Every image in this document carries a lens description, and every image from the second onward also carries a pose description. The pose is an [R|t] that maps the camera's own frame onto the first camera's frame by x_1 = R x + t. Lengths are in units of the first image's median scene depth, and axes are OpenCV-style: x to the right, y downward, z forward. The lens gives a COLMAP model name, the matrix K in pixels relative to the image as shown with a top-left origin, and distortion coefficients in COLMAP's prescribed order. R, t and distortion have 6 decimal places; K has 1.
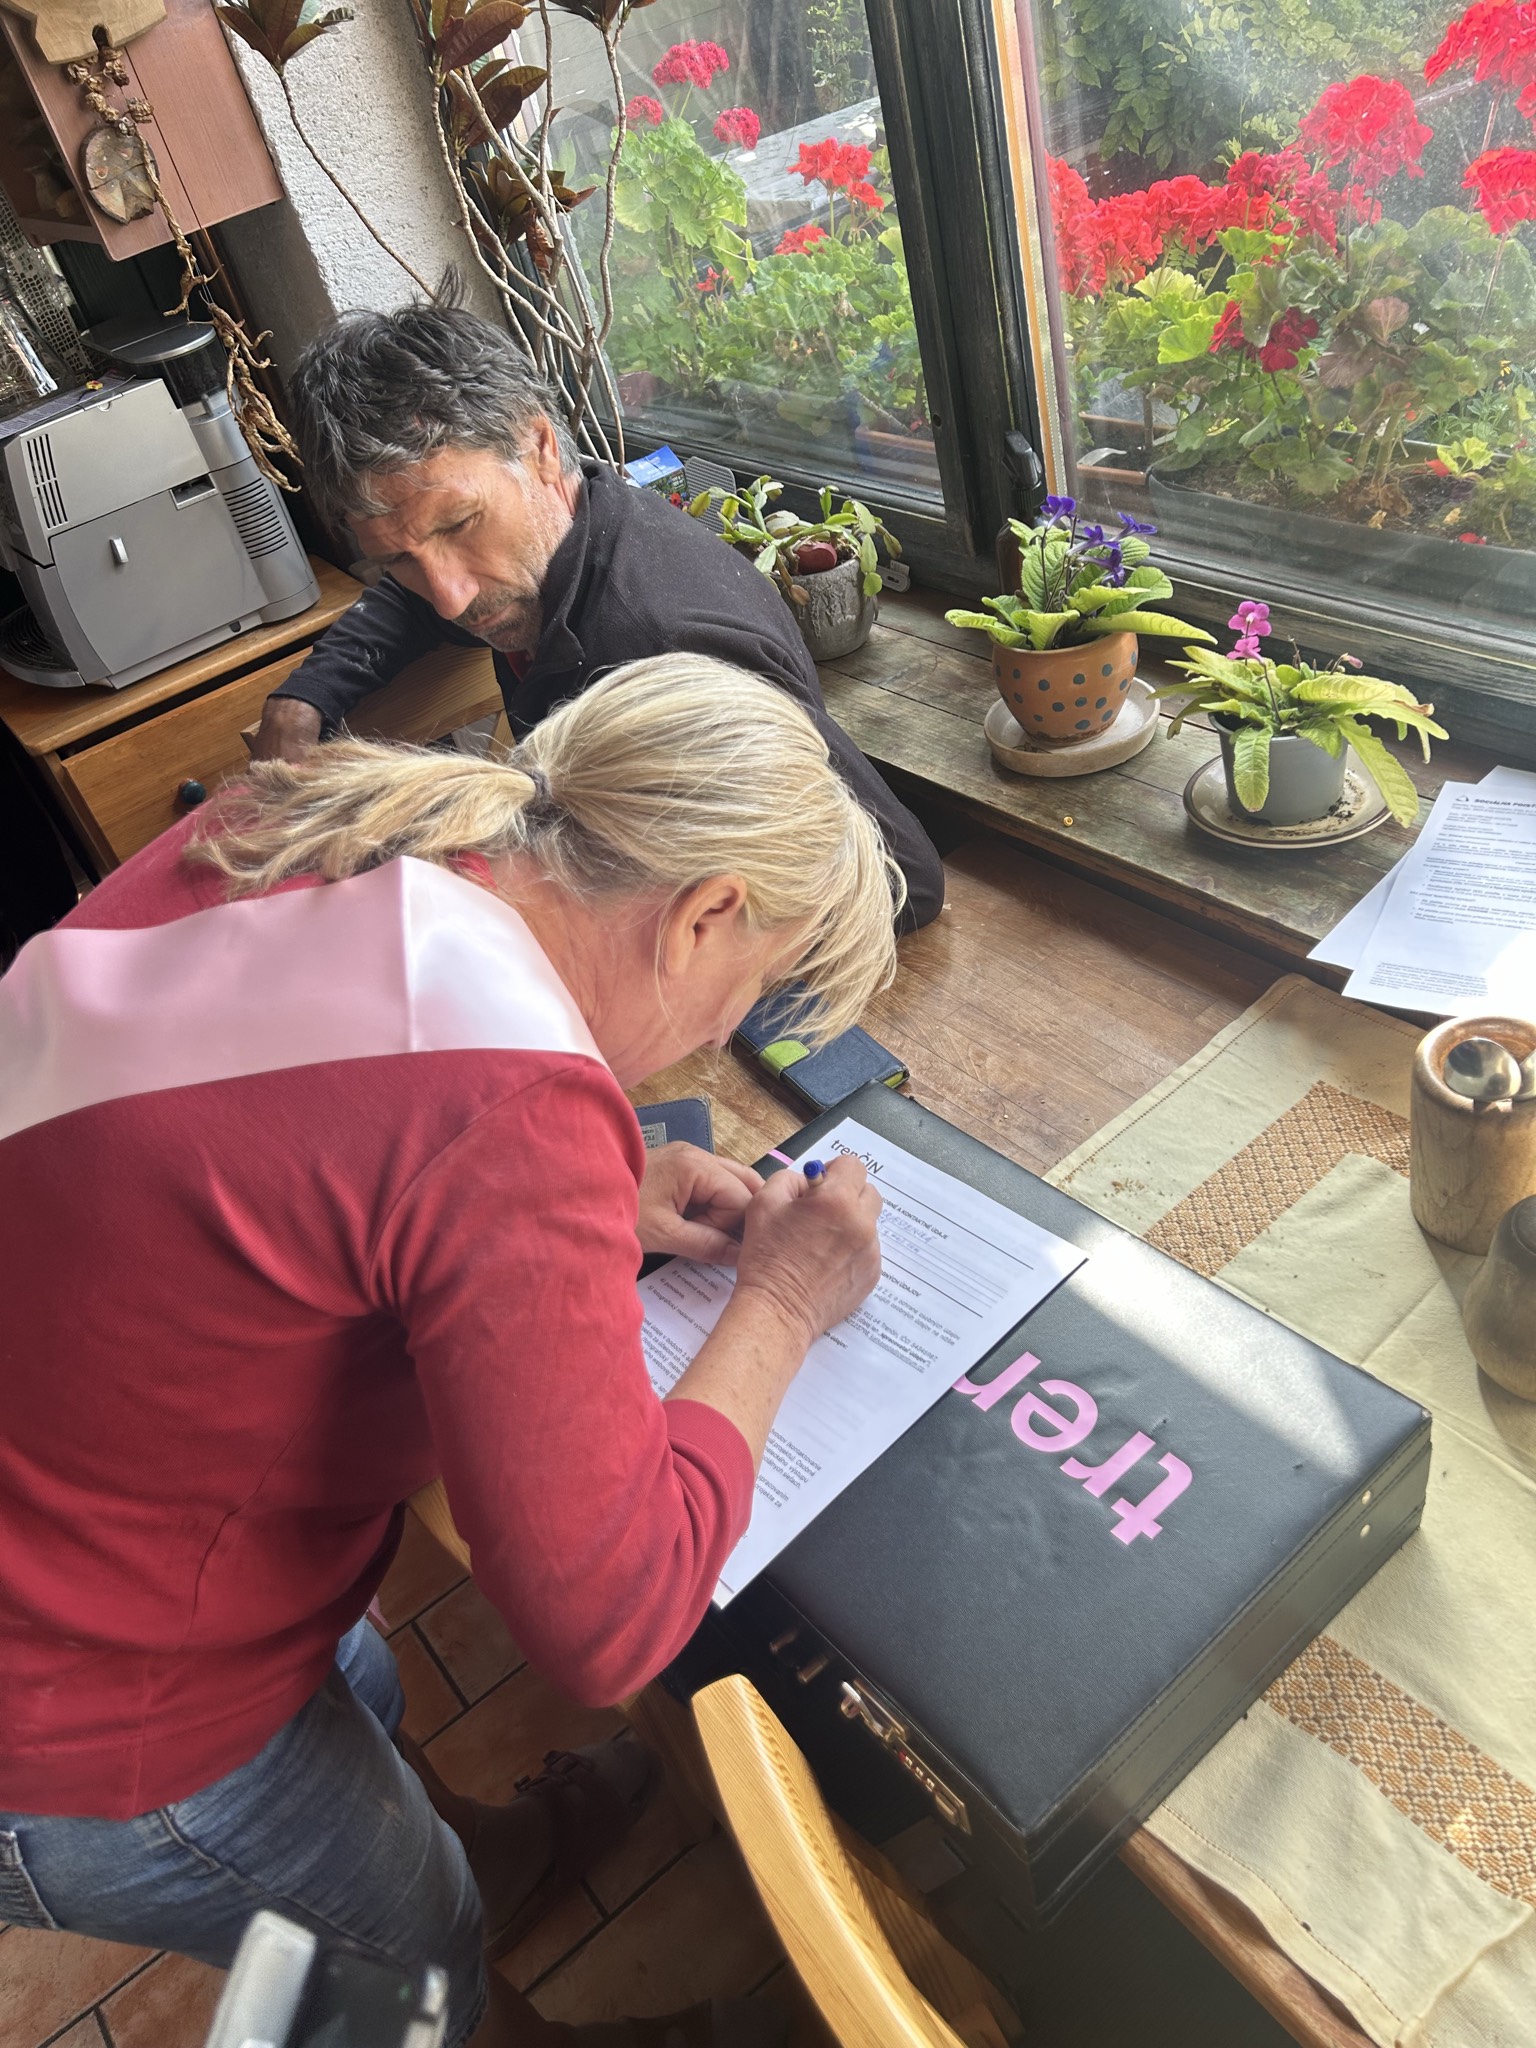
lens RADIAL K [[1535.9, 0, 775.4], [0, 1535.9, 1005.5], [0, 0, 1]] dist [0.055482, -0.084585]
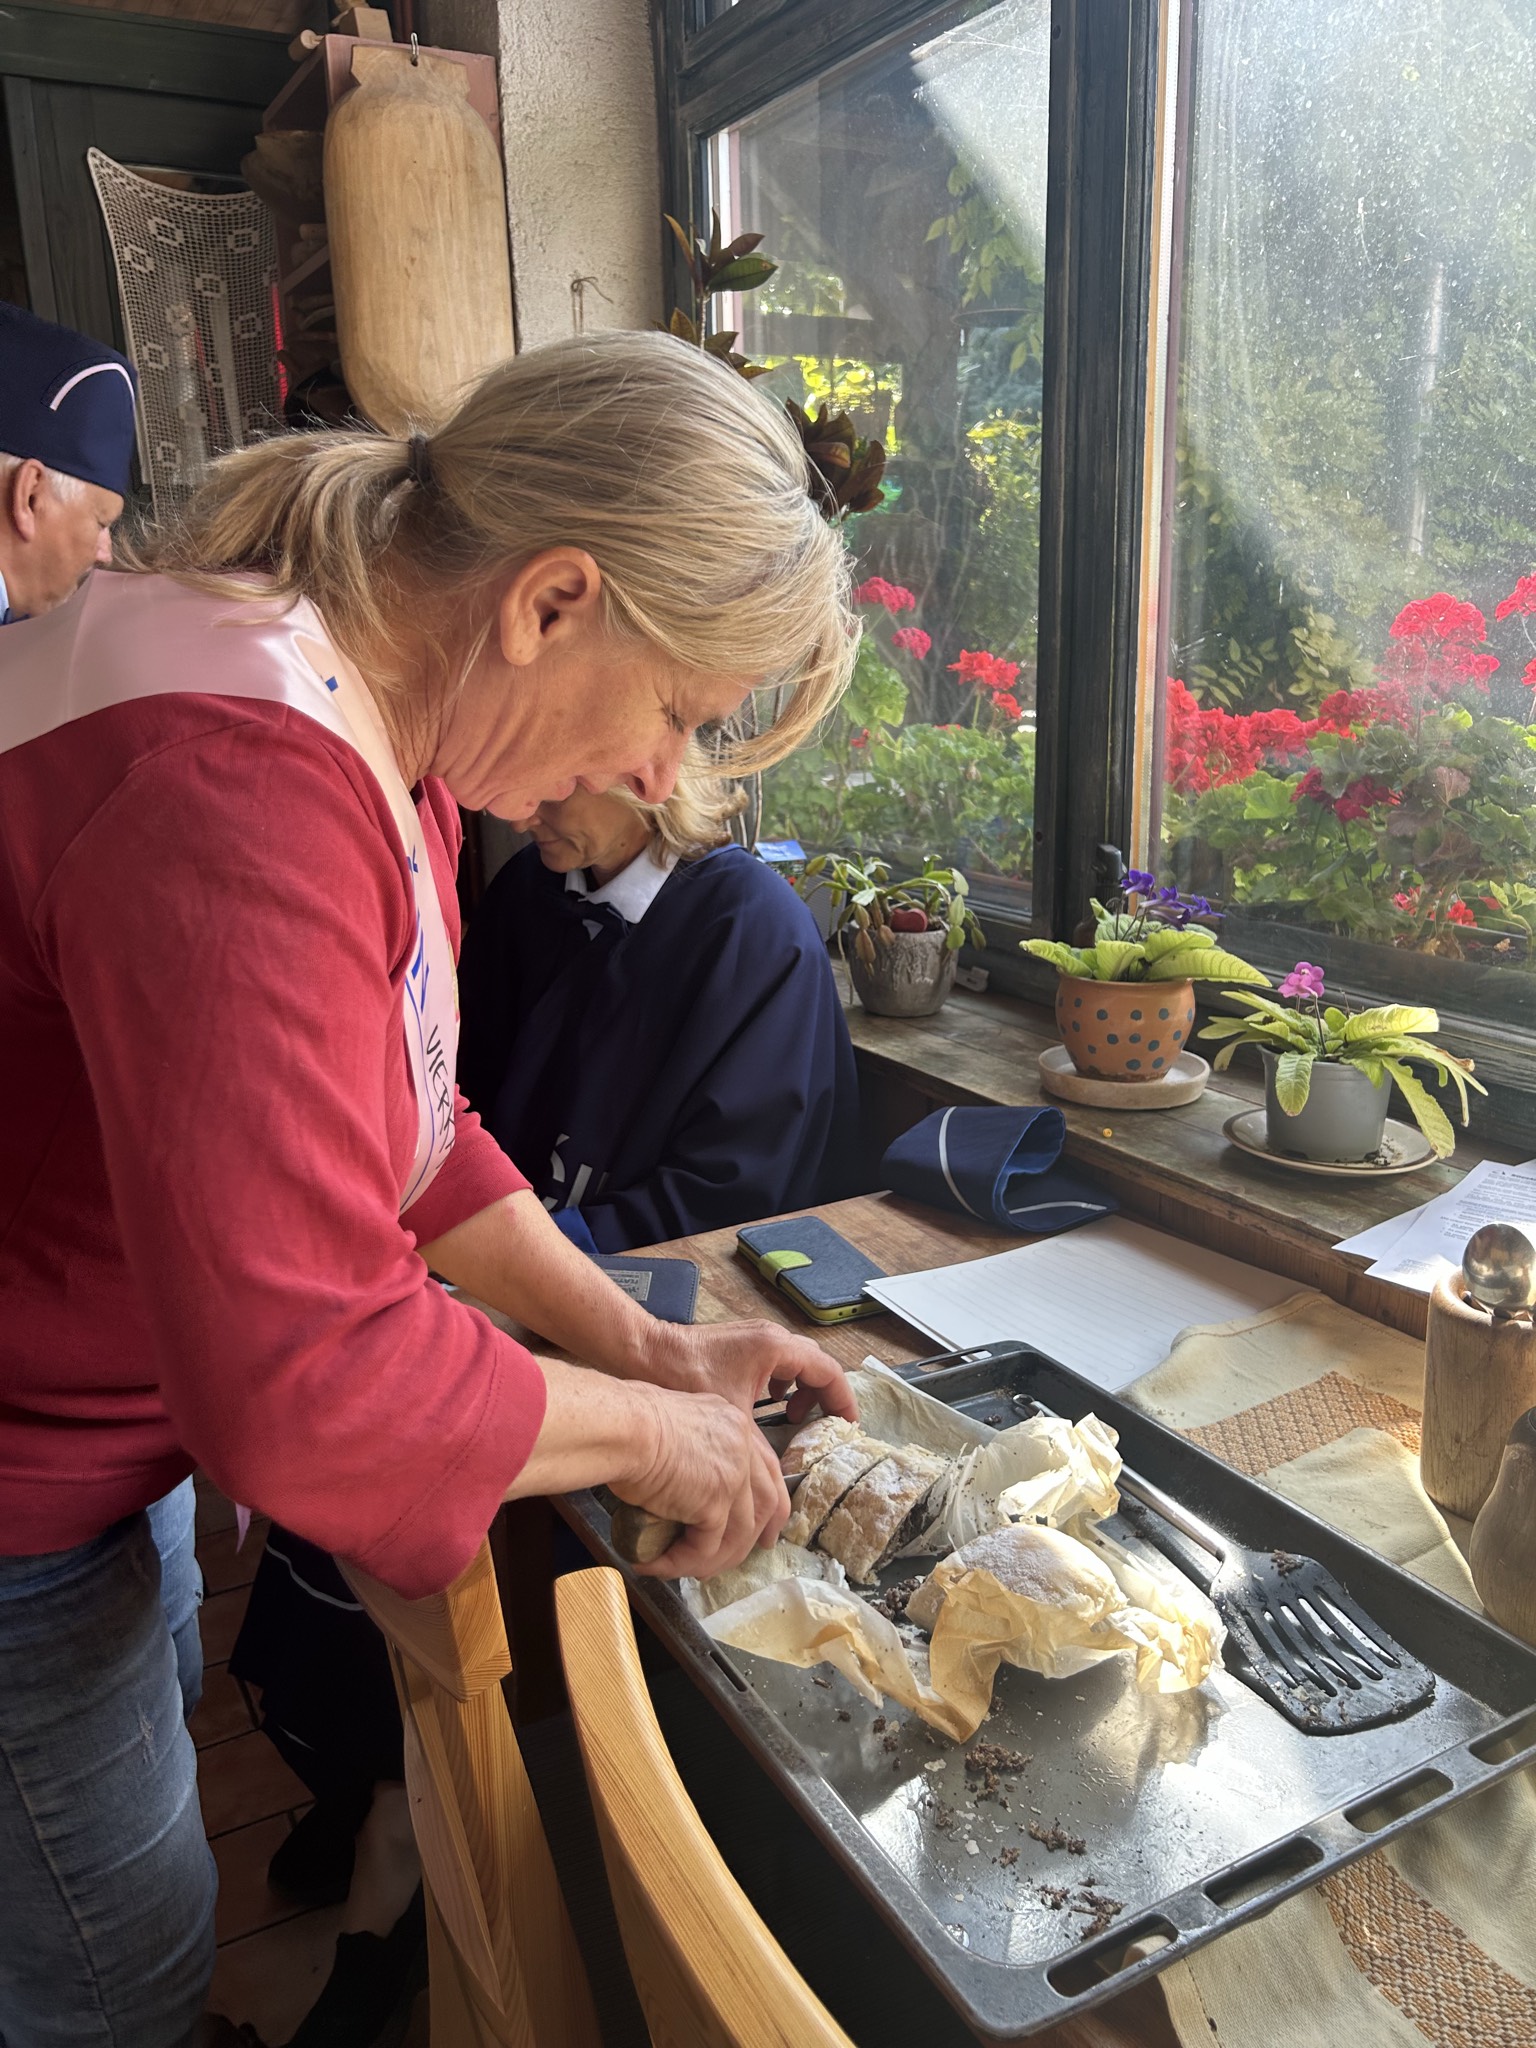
lens RADIAL K [[1535.9, 0, 775.4], [0, 1535.9, 1005.5], [0, 0, 1]] dist [0.055482, -0.084585]
pose [[0.972847, 0.220430, -0.070565, 0.034285], [-0.230350, 0.892458, -0.387888, 0.283652], [-0.022526, 0.393610, 0.919002, 0.042188]]
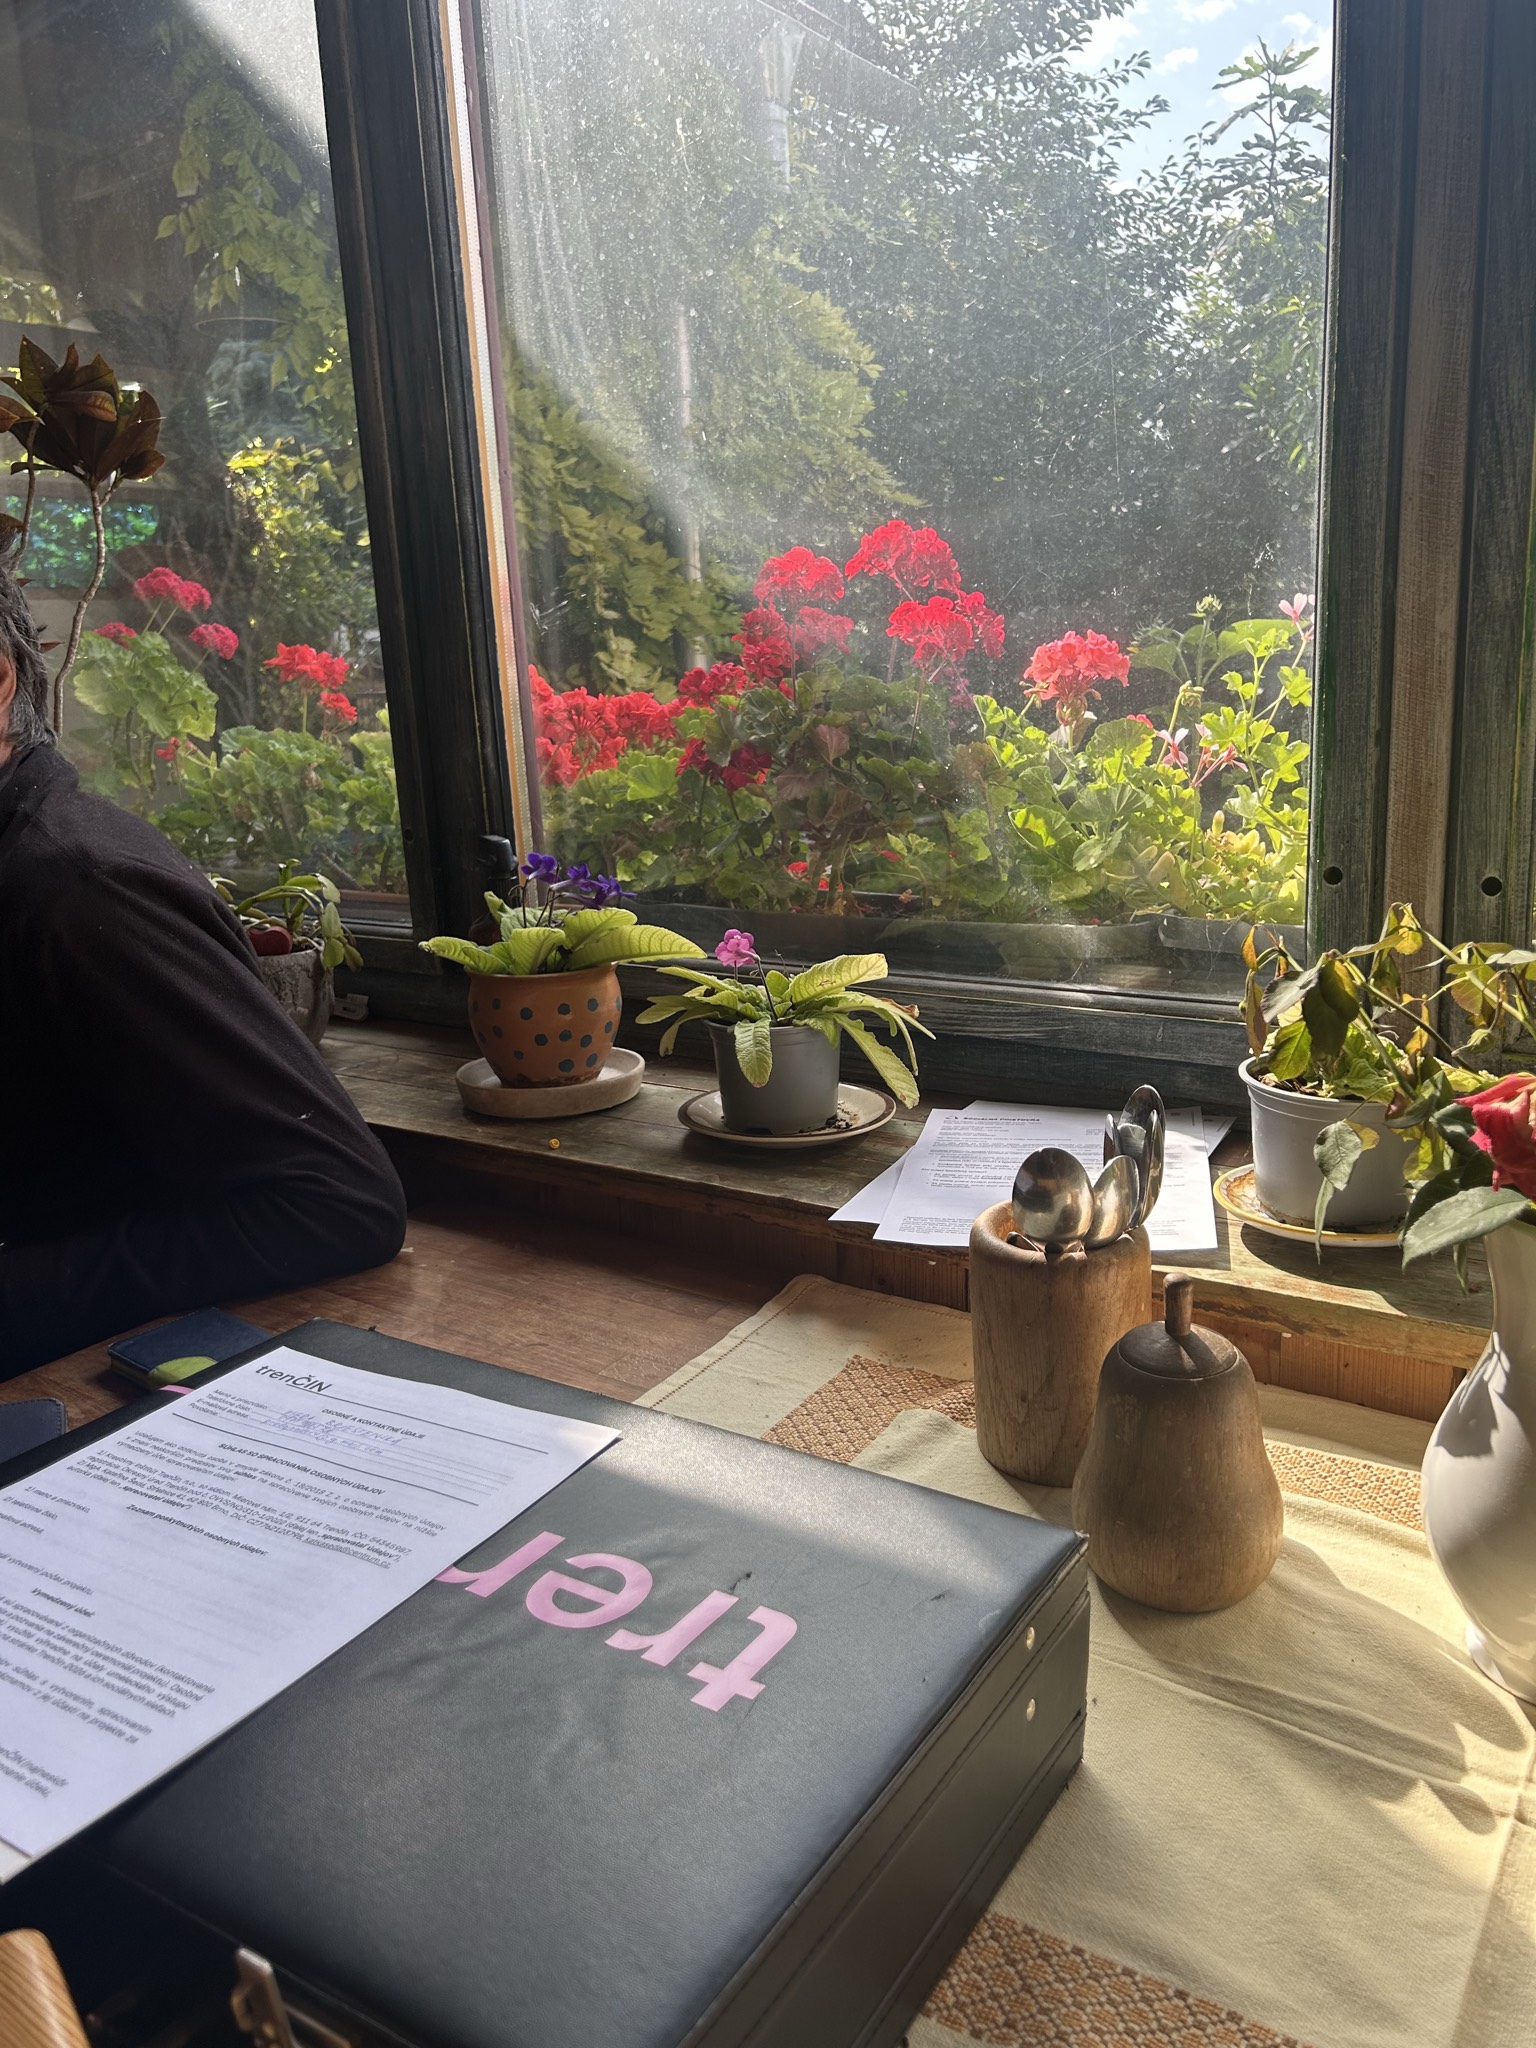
lens RADIAL K [[1529.1, 0, 776.4], [0, 1529.1, 994.1], [0, 0, 1]] dist [0.102974, -0.139750]
pose [[0.935065, 0.102052, 0.339468, 0.000633], [0.070242, 0.885327, -0.459632, 0.249742], [-0.347447, 0.453631, 0.820670, 0.213745]]
